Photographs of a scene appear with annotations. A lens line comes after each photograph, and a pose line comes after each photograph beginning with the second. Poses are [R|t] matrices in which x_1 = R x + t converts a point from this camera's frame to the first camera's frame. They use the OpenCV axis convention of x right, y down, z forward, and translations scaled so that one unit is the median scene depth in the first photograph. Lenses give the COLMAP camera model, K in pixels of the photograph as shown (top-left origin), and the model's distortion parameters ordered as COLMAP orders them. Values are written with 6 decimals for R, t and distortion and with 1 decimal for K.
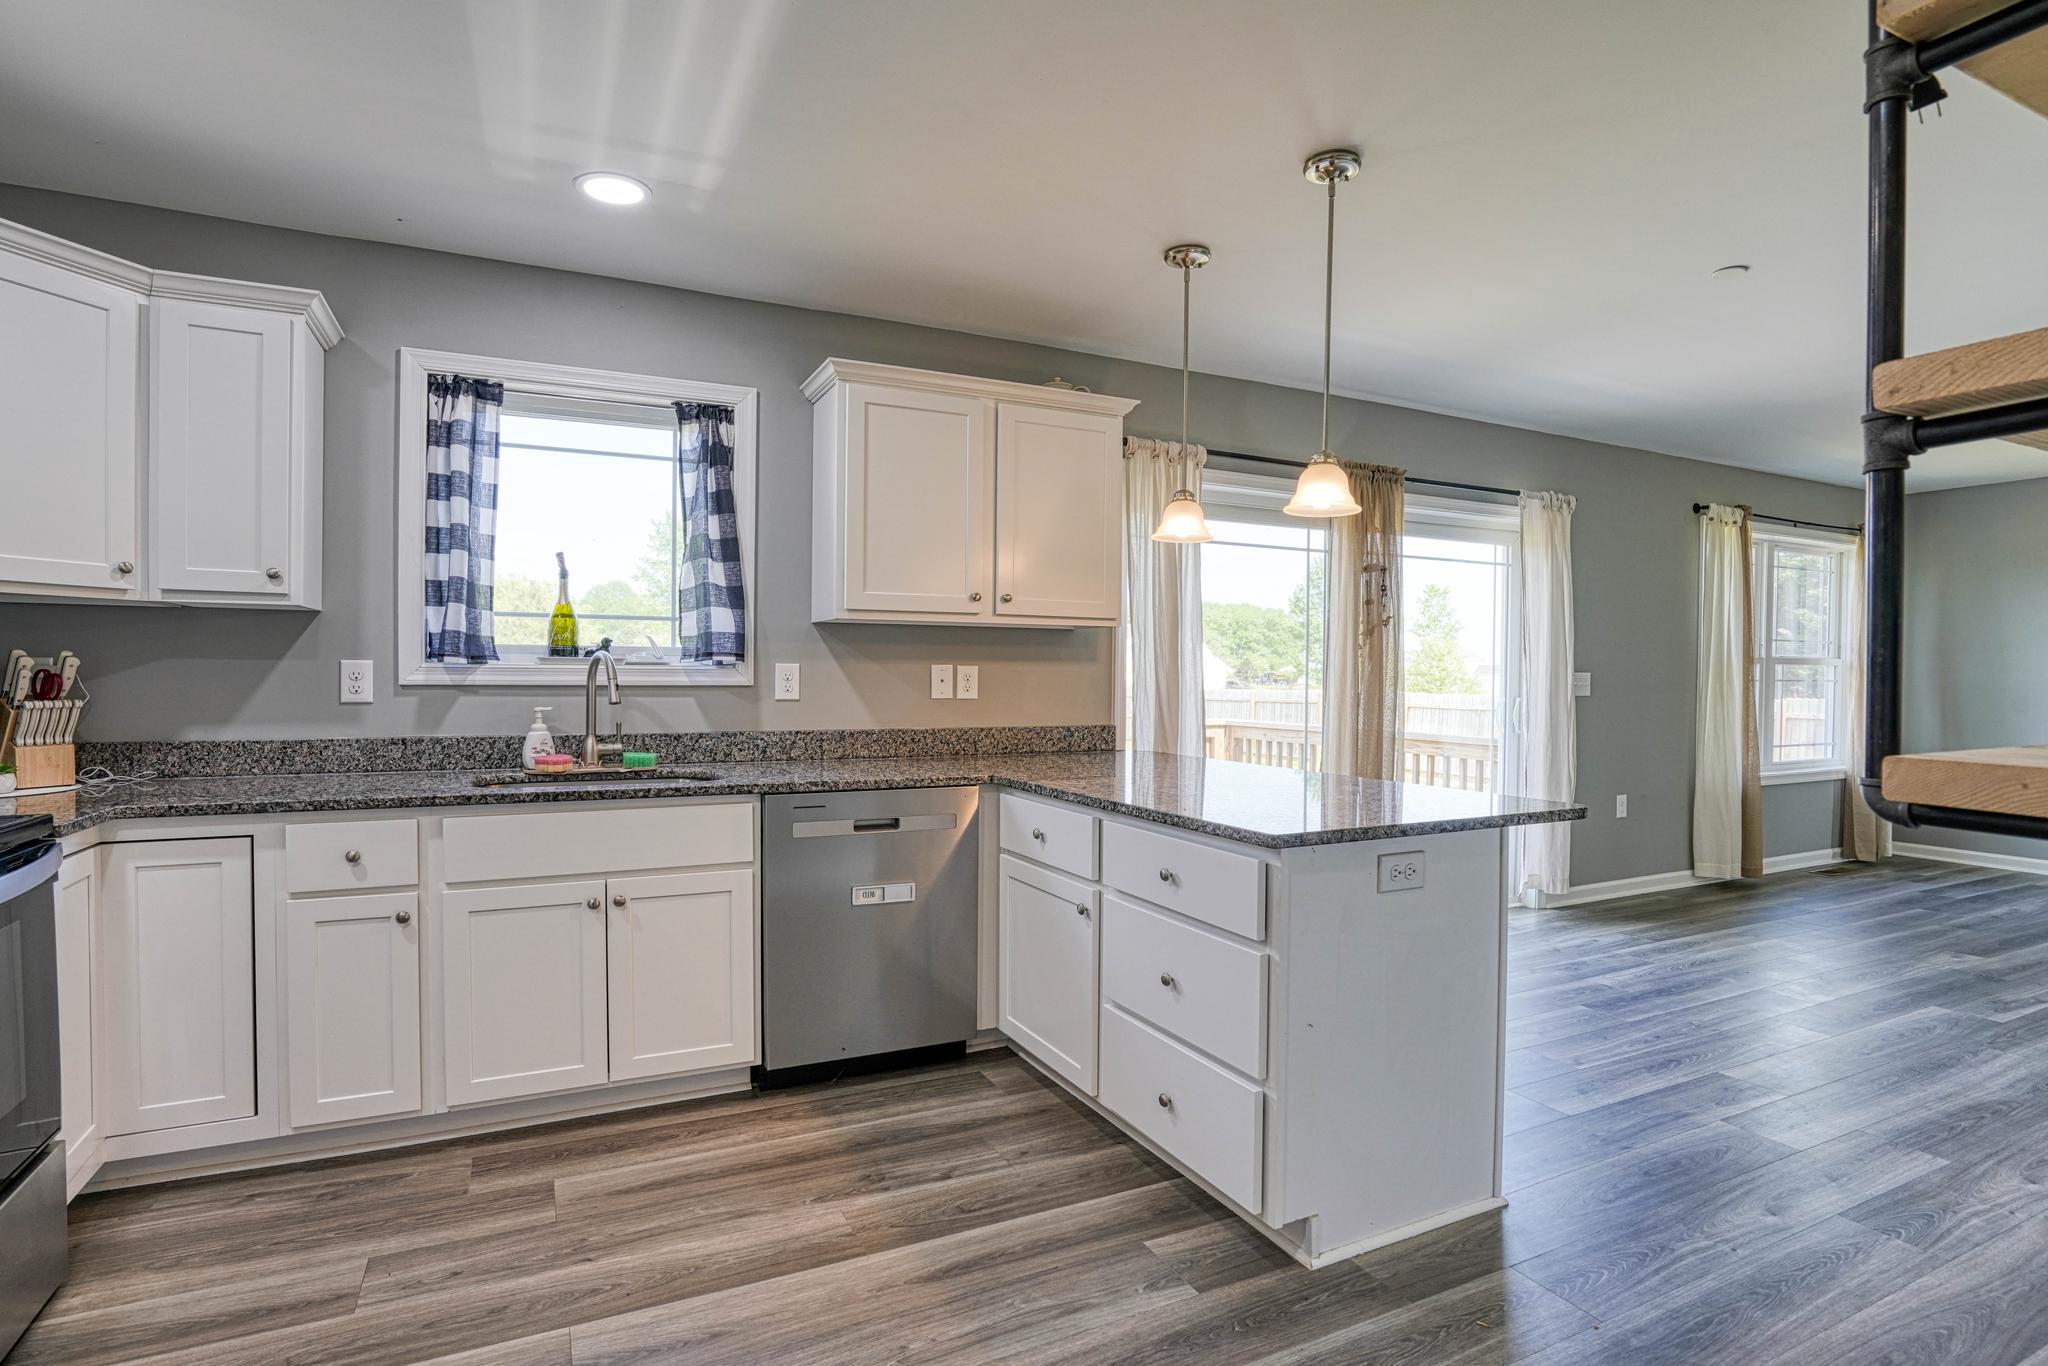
lens RADIAL K [[966.6, 0, 955.0], [0, 966.6, 686.7], [0, 0, 1]] dist [-0.056828, 0.015746]
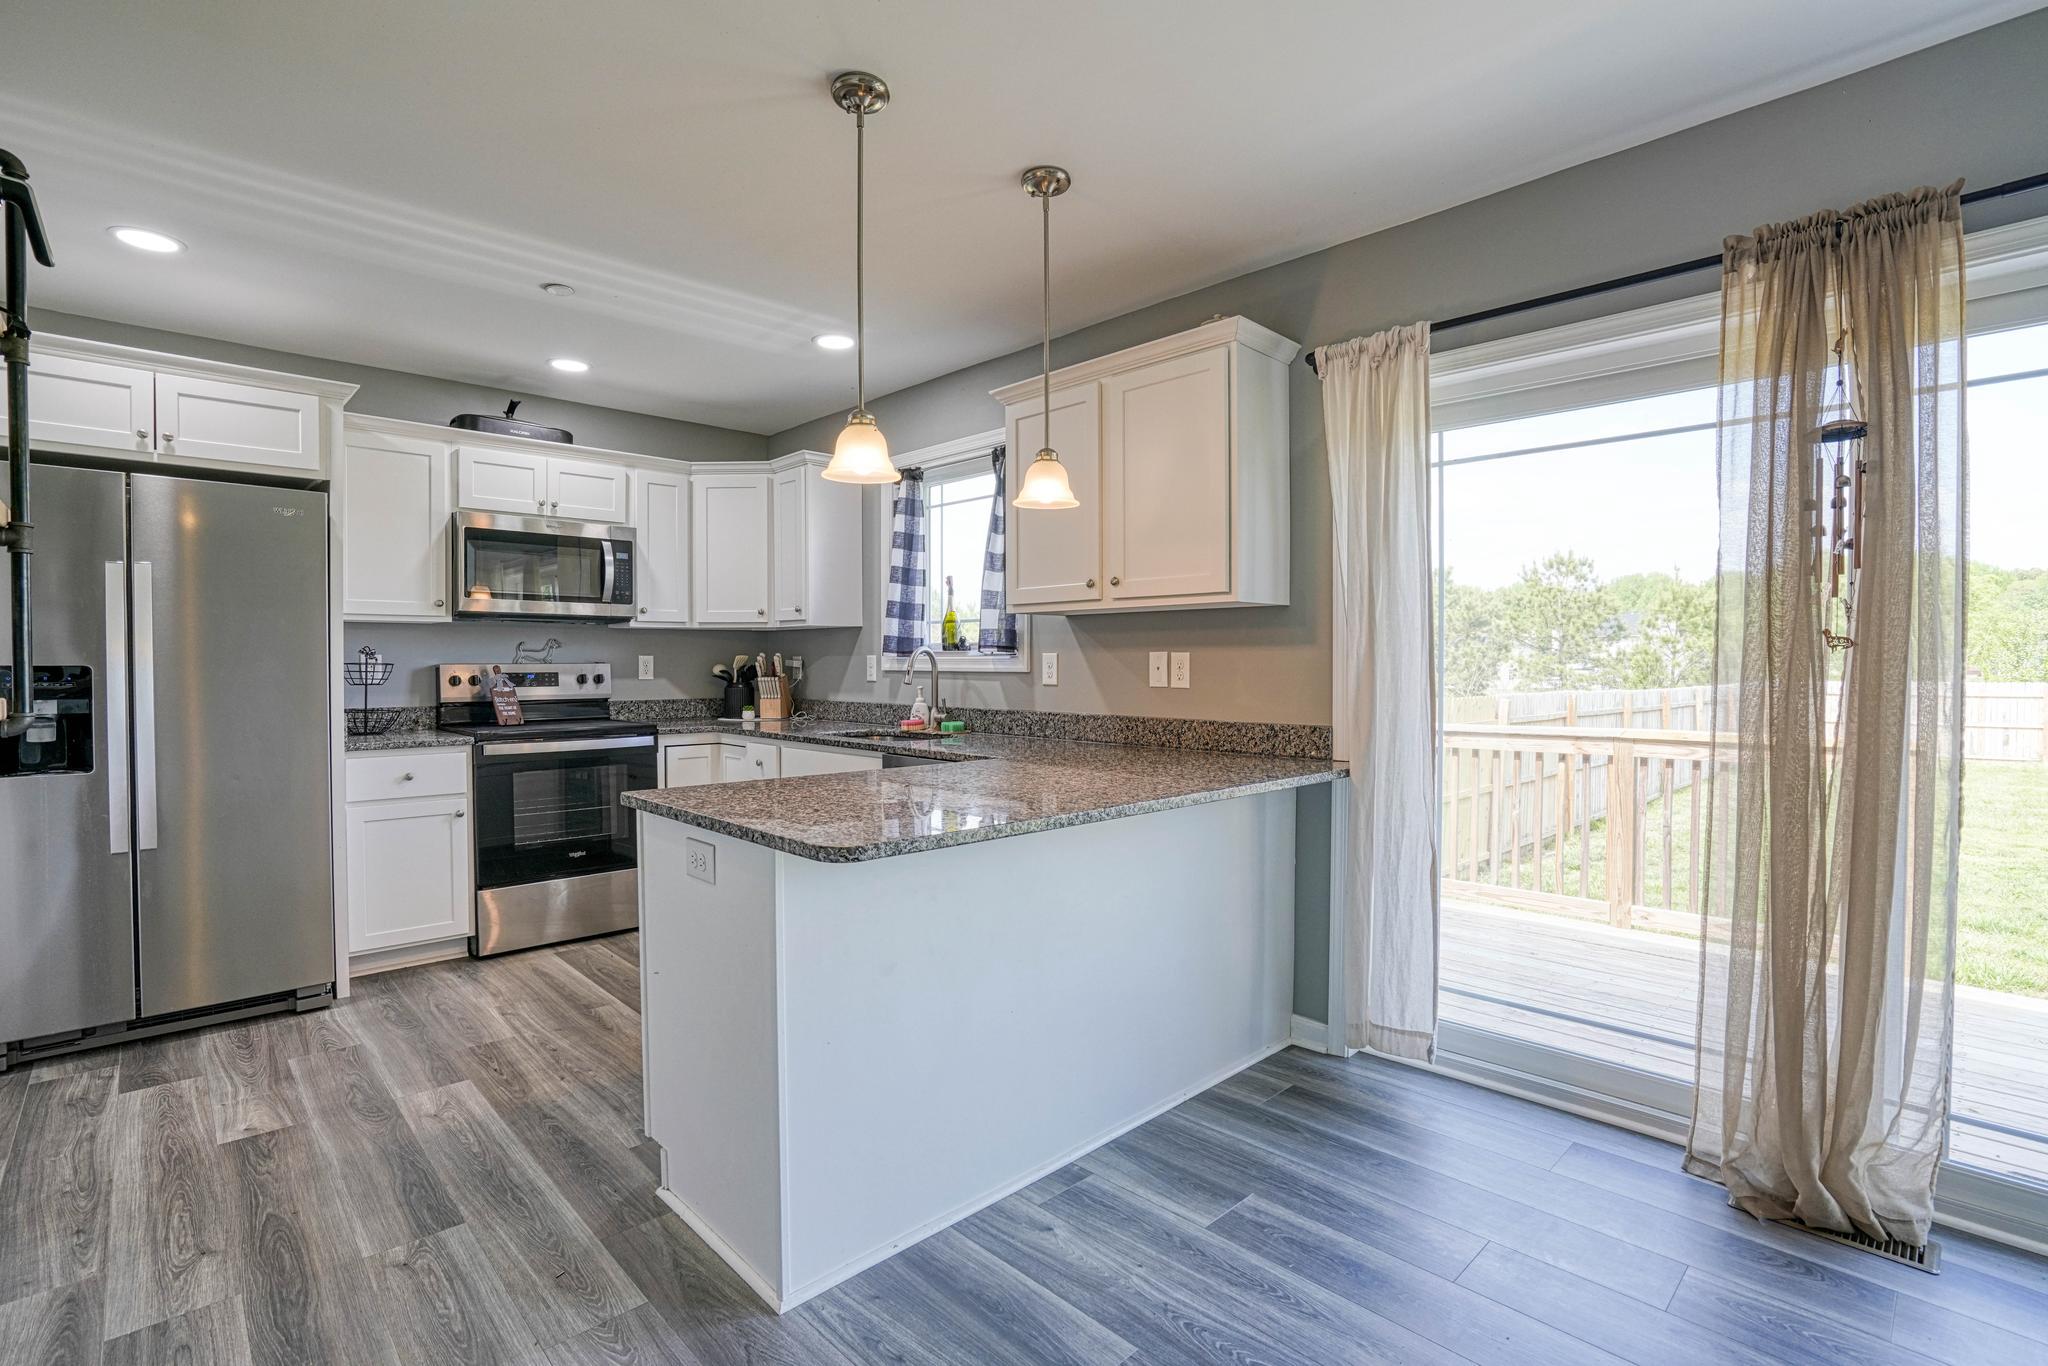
lens RADIAL K [[955.1, 0, 1013.3], [0, 955.1, 679.3], [0, 0, 1]] dist [-0.067703, 0.026447]
pose [[0.346451, 0.011396, -0.937999, 0.877754], [-0.009551, 0.999917, 0.008621, -0.002276], [0.938019, 0.005972, 0.346531, 0.566314]]
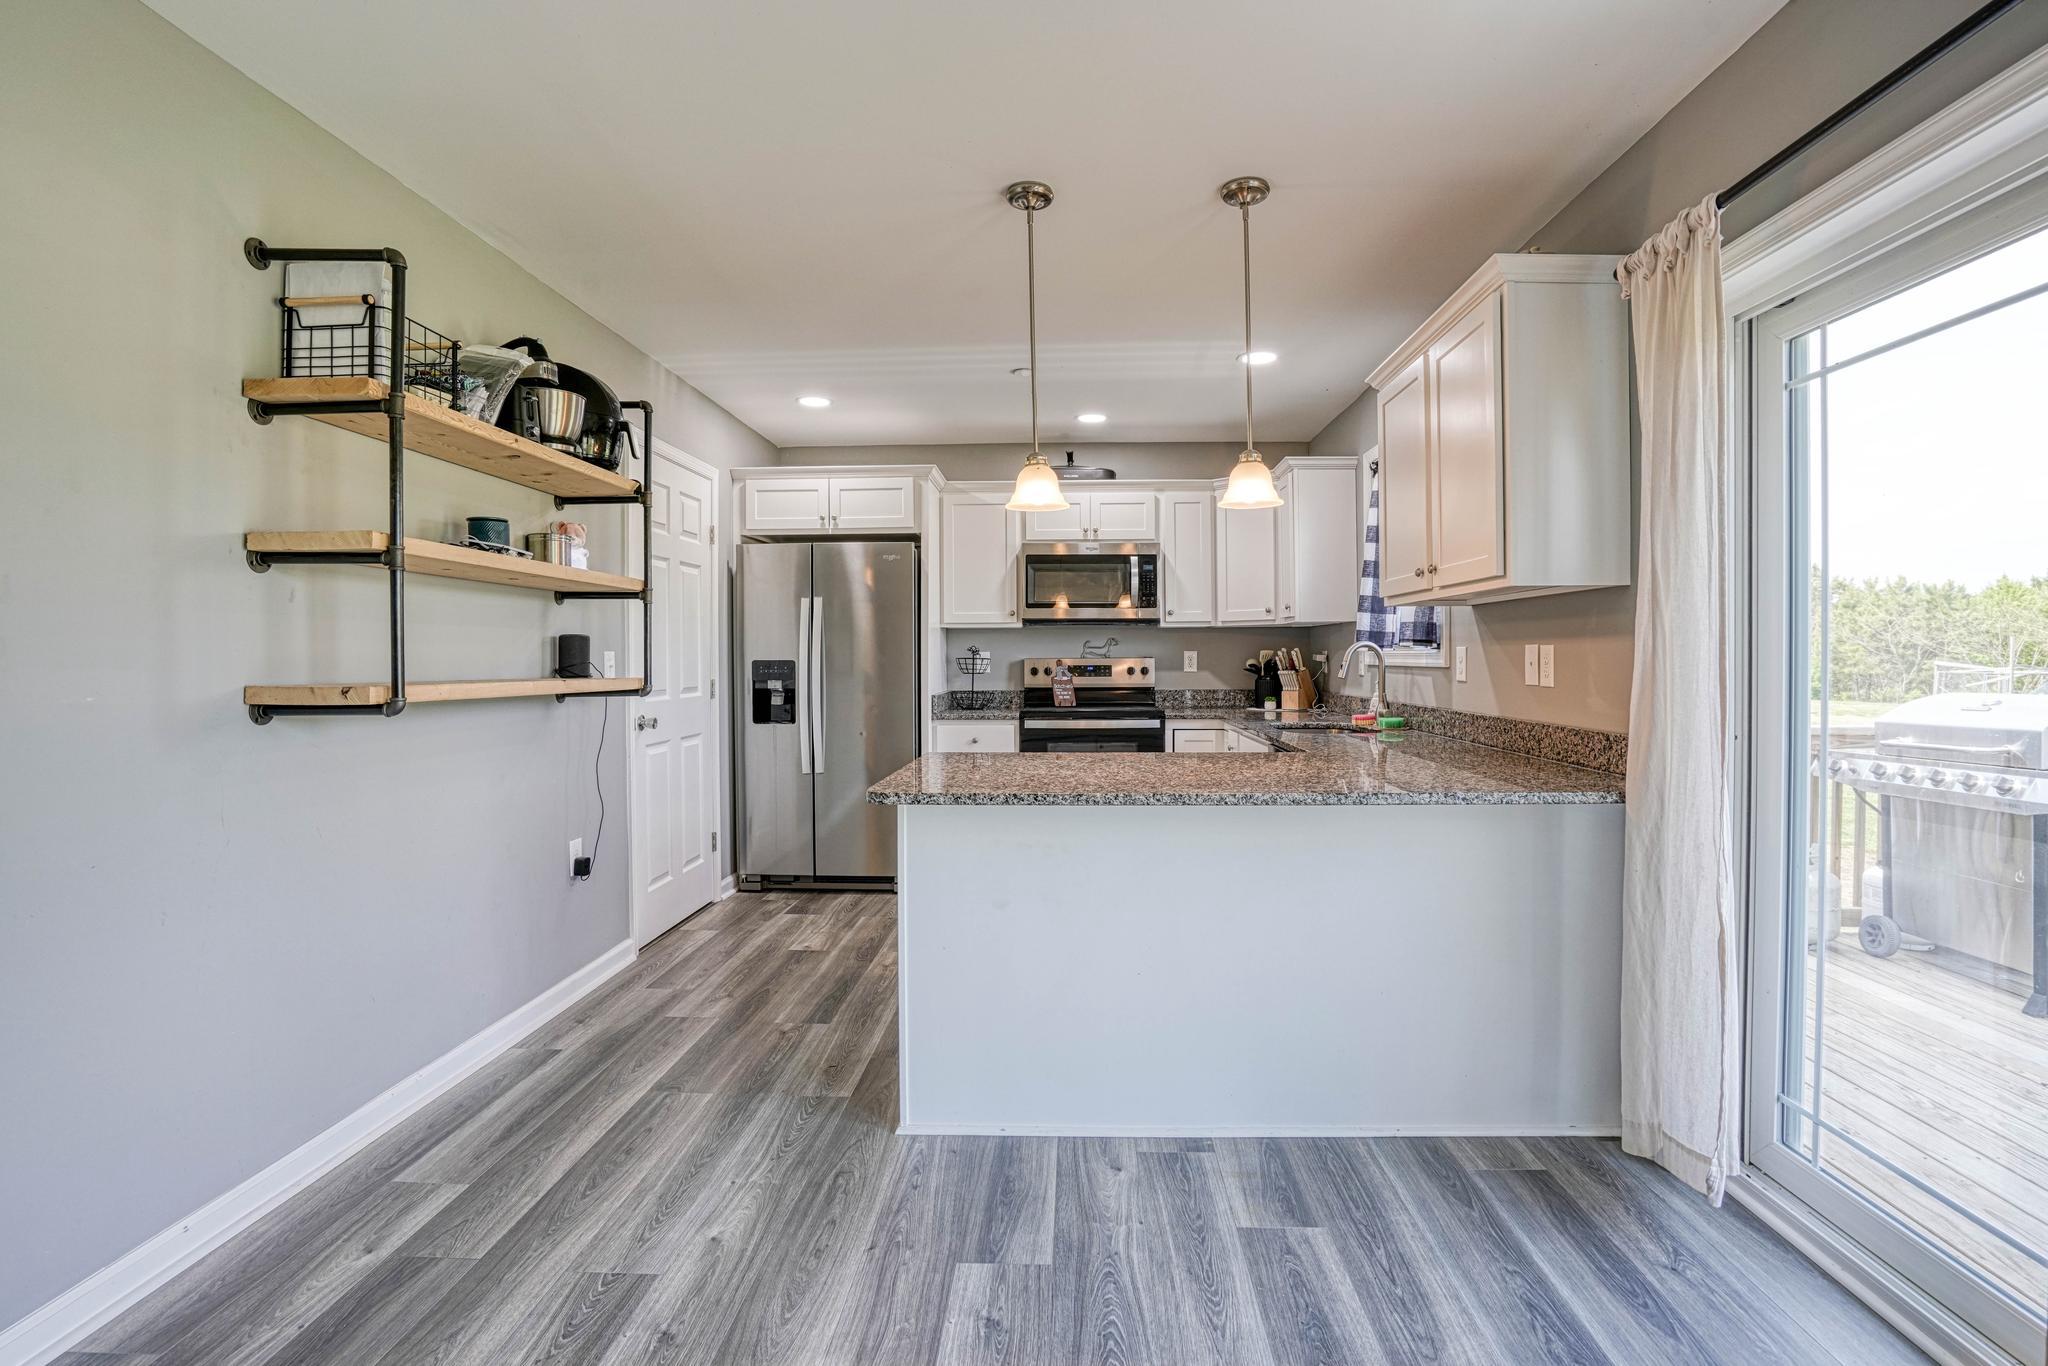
lens RADIAL K [[926.4, 0, 1011.2], [0, 926.4, 668.7], [0, 0, 1]] dist [-0.040052, 0.000262]
pose [[-0.429273, 0.007617, -0.903143, 0.942340], [-0.009767, 0.999867, 0.013075, -0.008306], [0.903122, 0.014434, -0.429141, 0.988507]]
